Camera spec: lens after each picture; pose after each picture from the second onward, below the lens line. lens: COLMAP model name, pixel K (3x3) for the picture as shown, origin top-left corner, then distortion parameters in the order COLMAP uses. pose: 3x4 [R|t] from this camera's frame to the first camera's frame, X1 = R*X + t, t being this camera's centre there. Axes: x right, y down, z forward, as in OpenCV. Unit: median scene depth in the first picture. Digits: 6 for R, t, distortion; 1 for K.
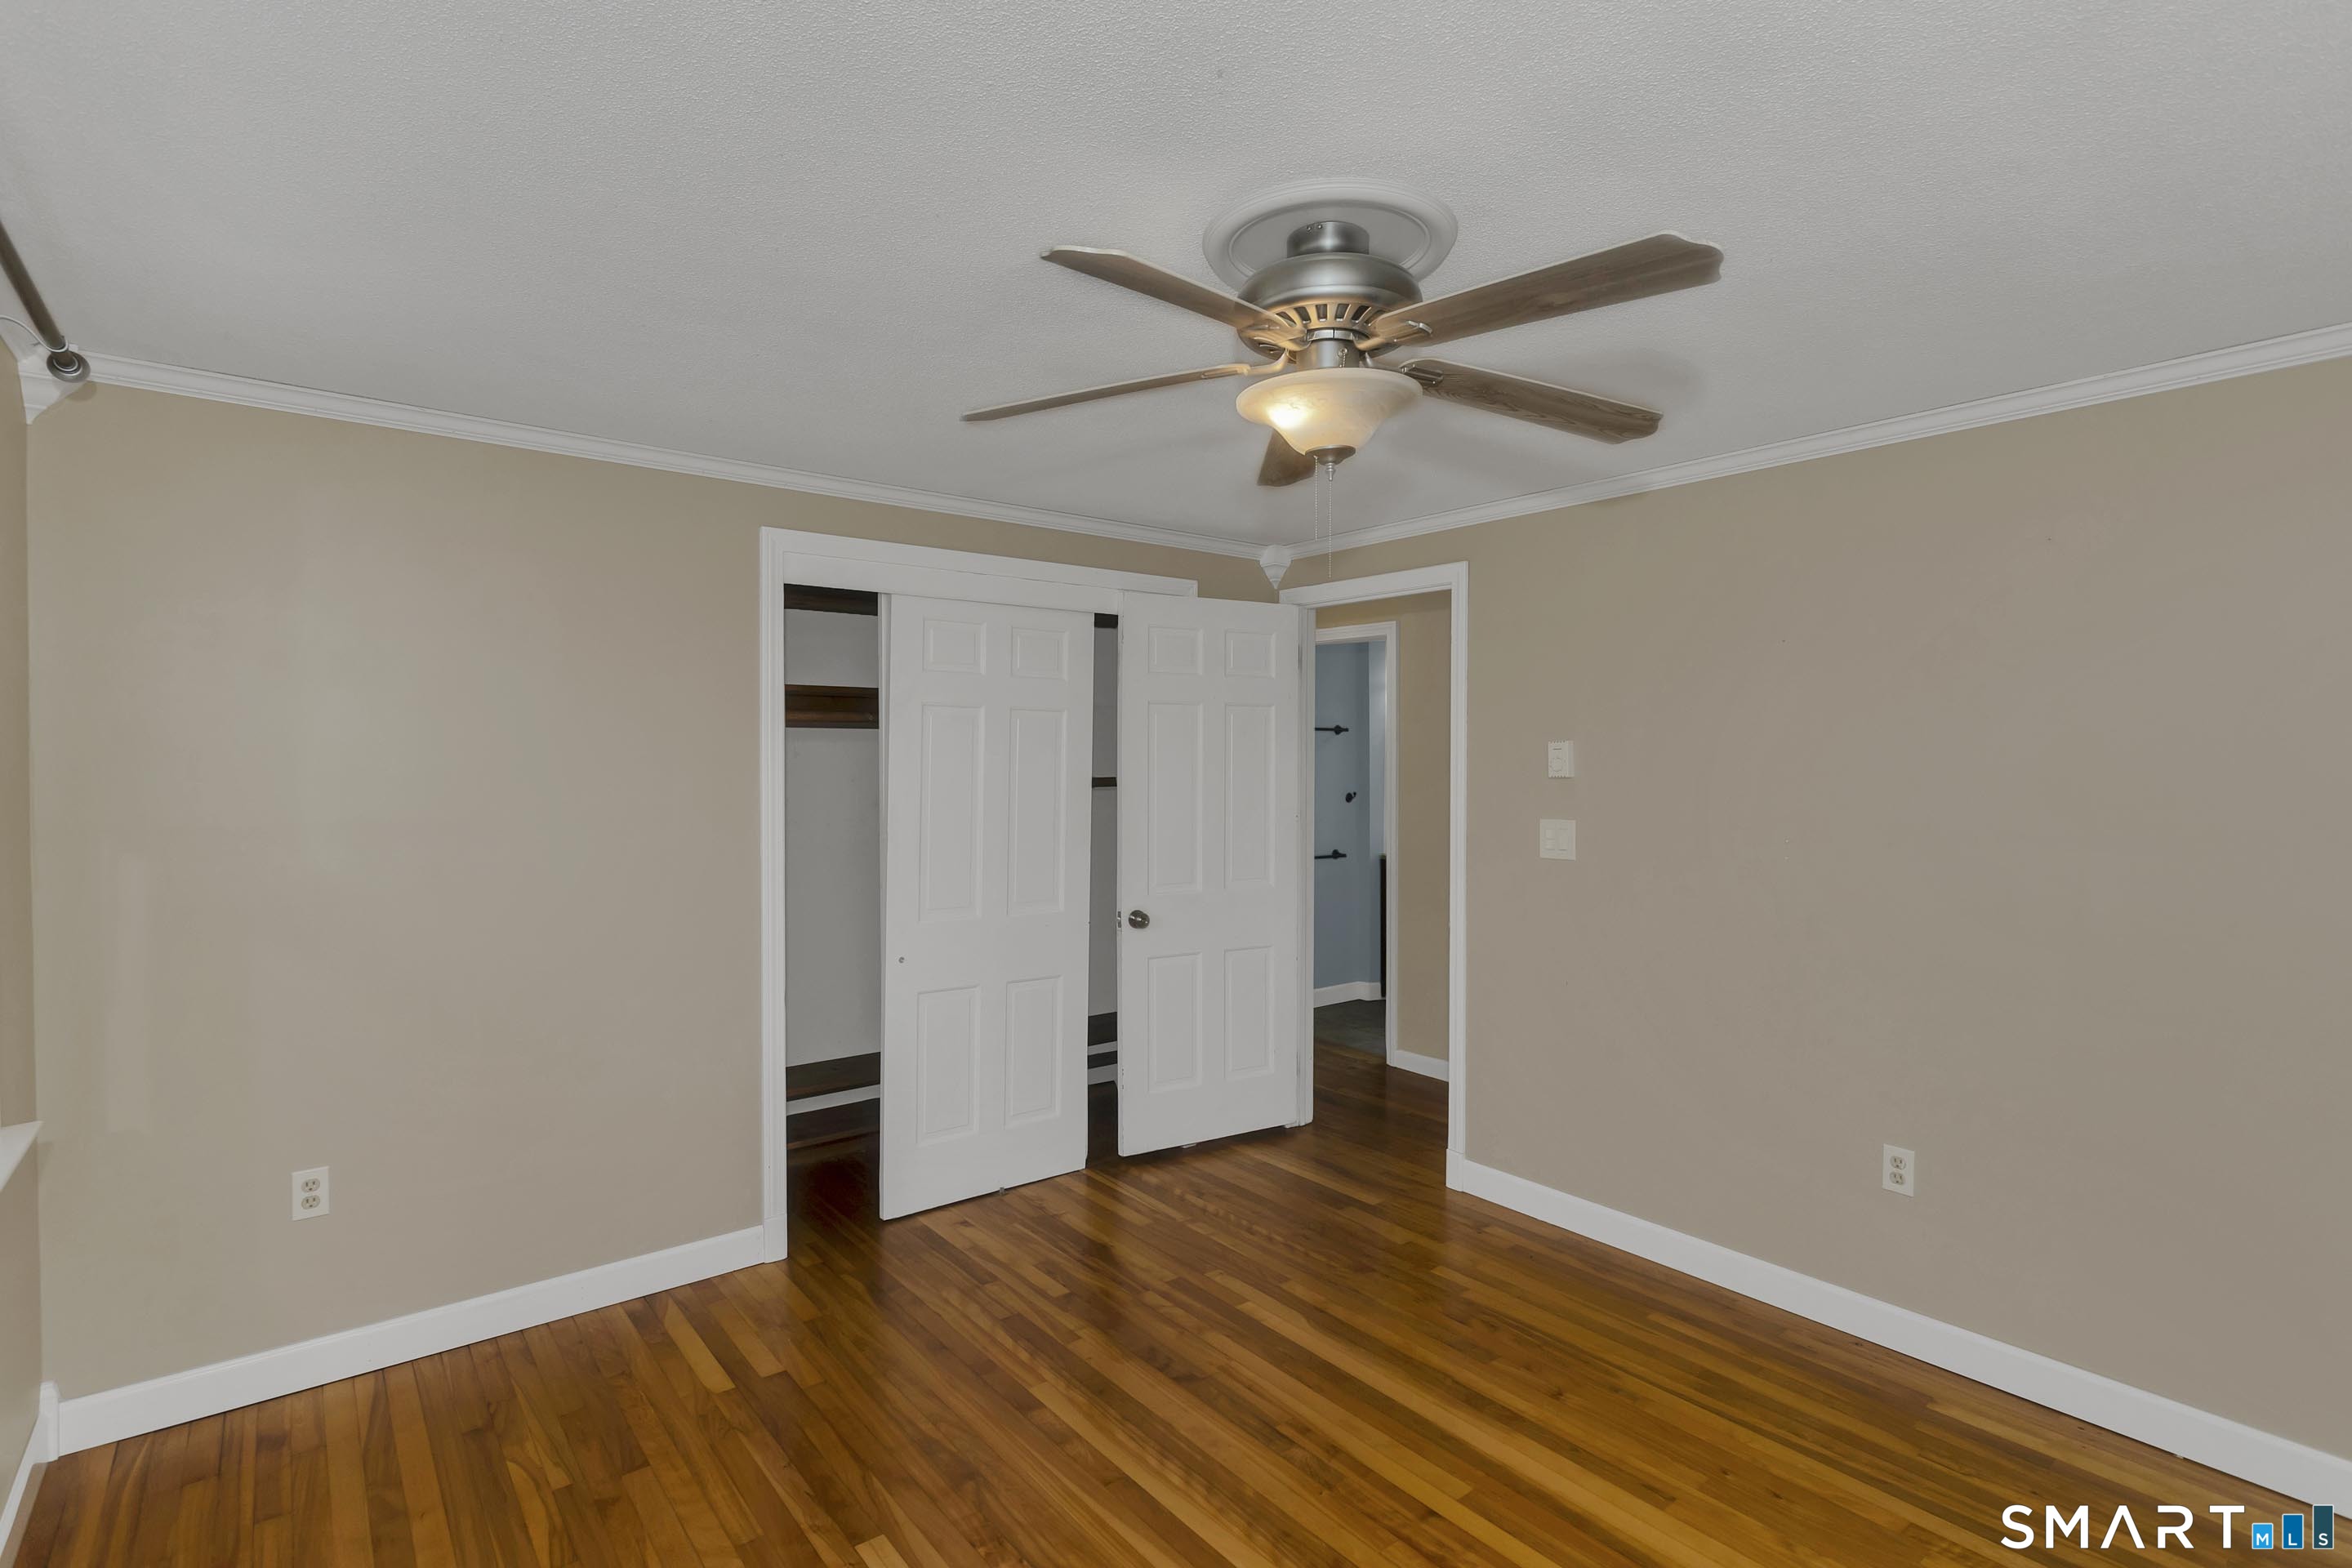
lens RADIAL K [[1130.3, 0, 1195.3], [0, 1130.3, 767.1], [0, 0, 1]] dist [-0.001298, 0.002030]
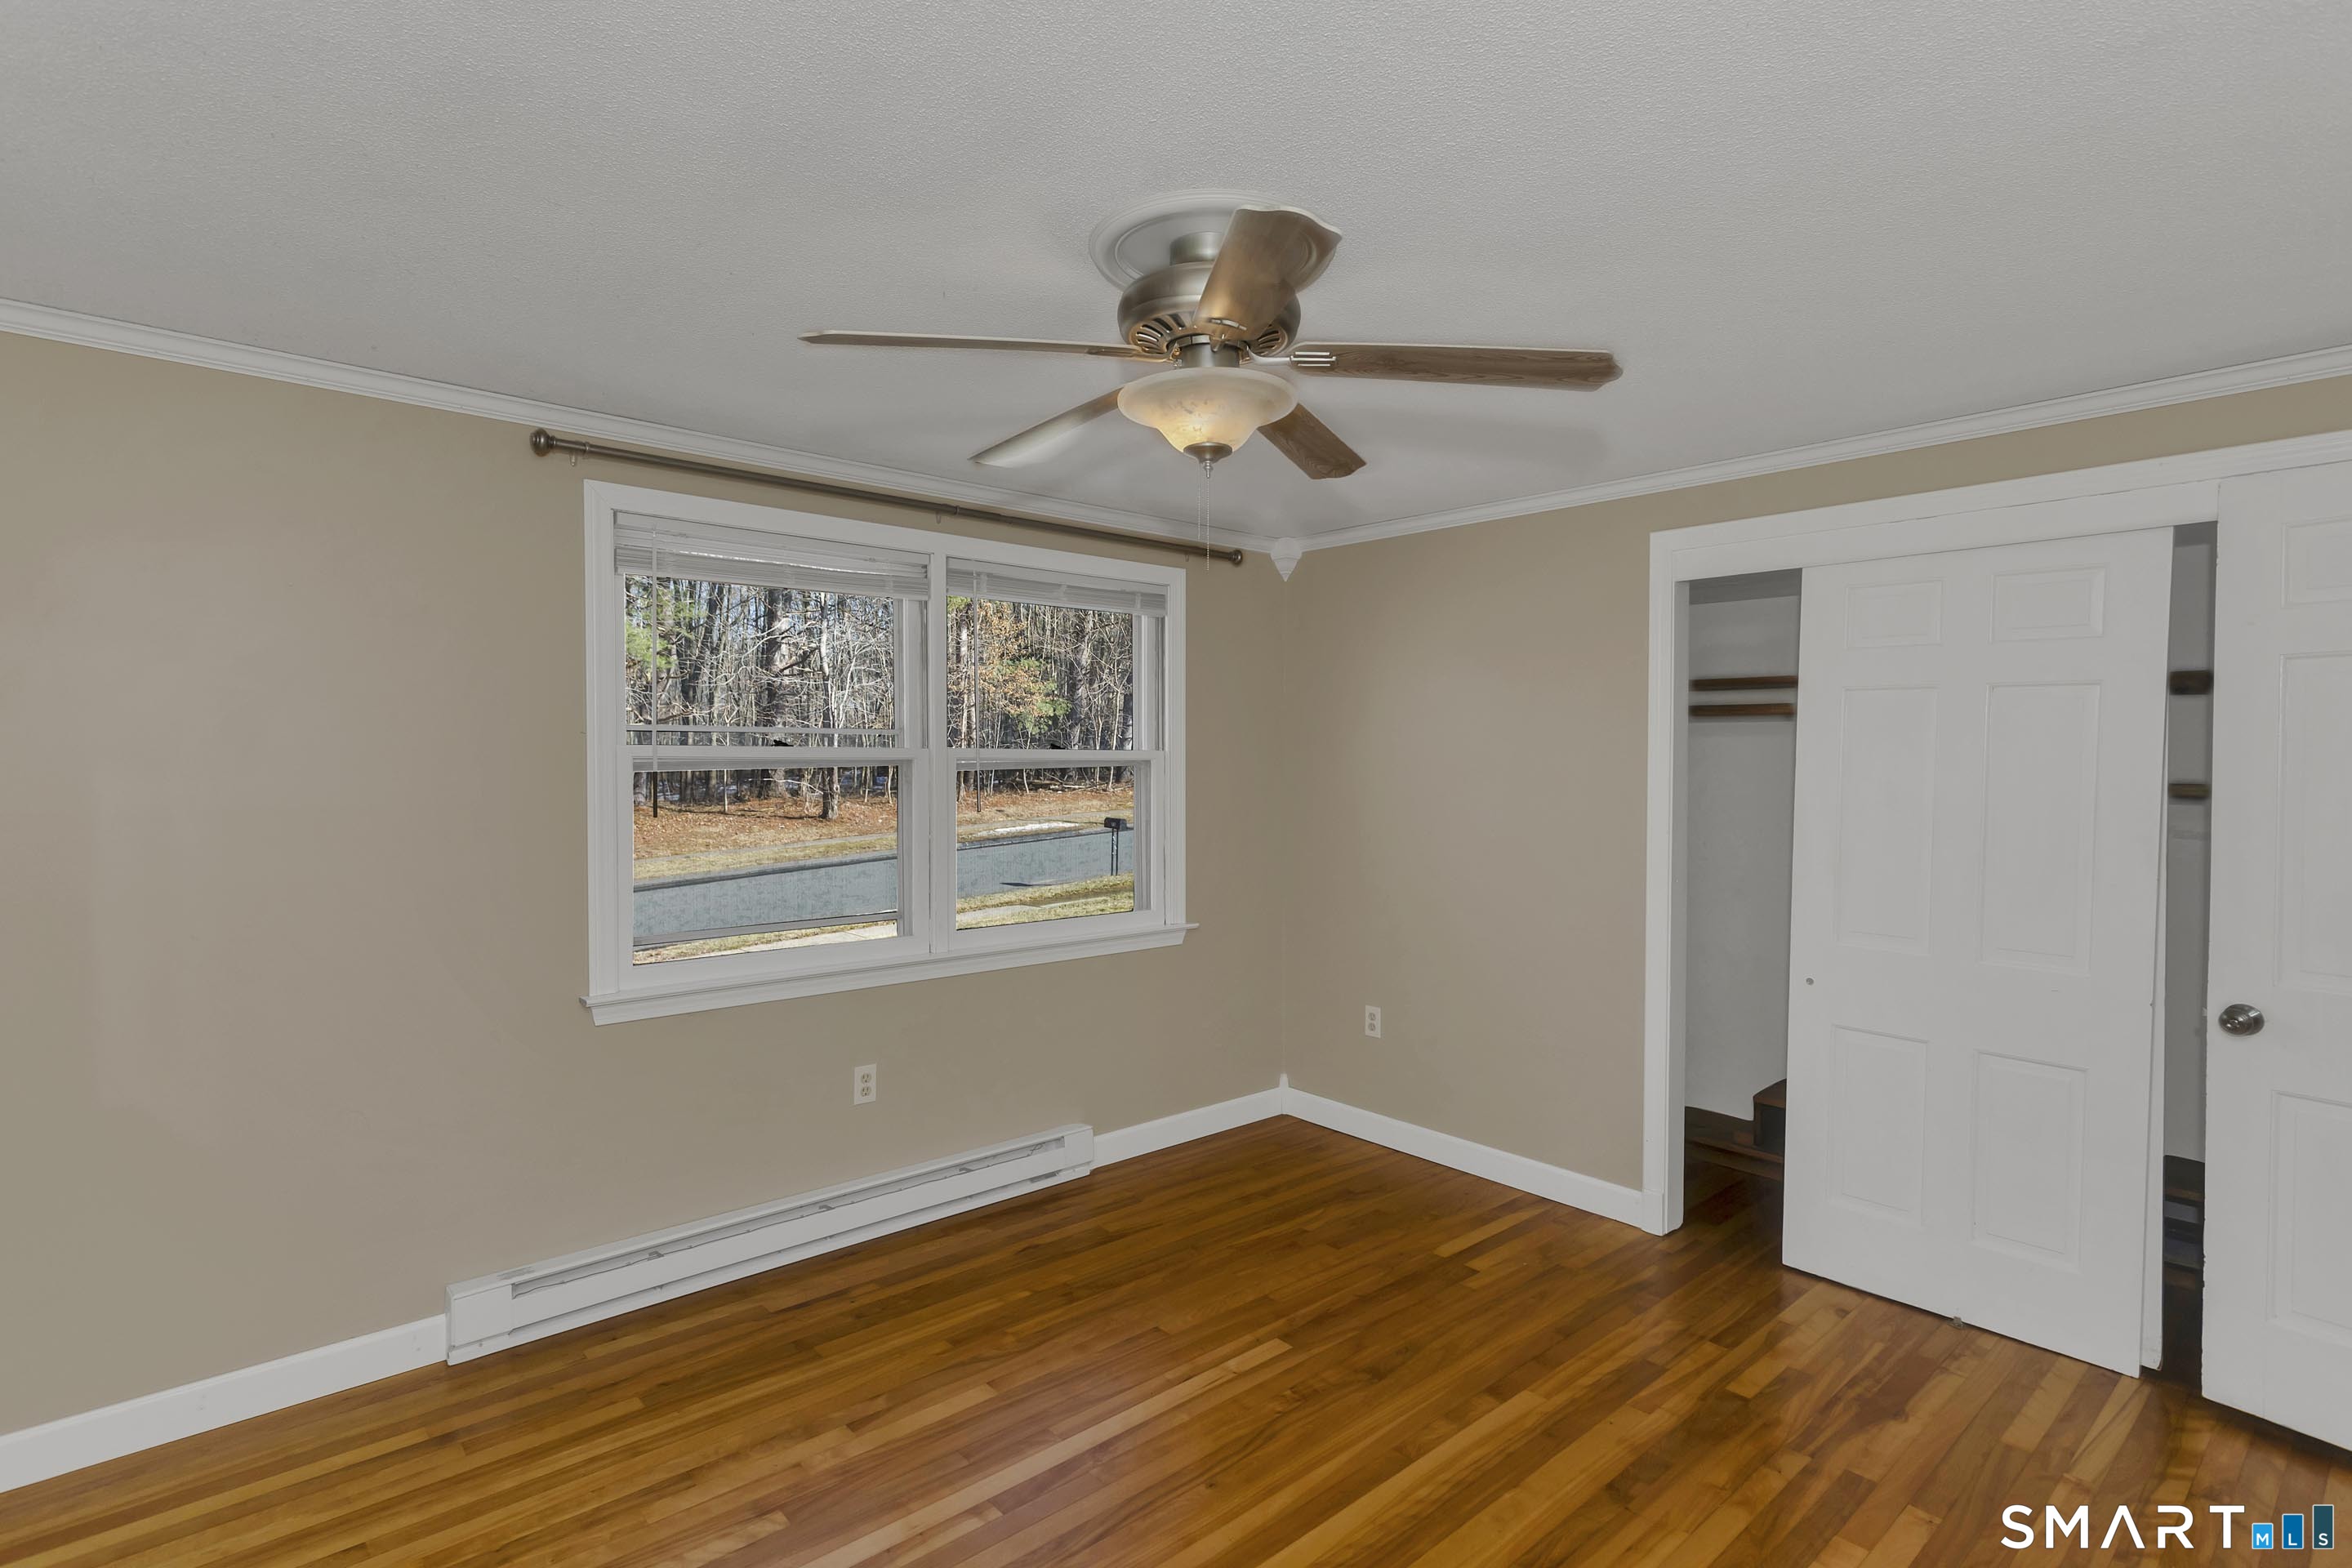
lens RADIAL K [[1130.3, 0, 1189.8], [0, 1130.3, 778.7], [0, 0, 1]] dist [-0.001298, 0.002030]
pose [[0.065860, 0.023786, -0.997545, 0.642934], [-0.011125, 0.999671, 0.023102, -0.003615], [0.997767, 0.009577, 0.066103, 0.505195]]
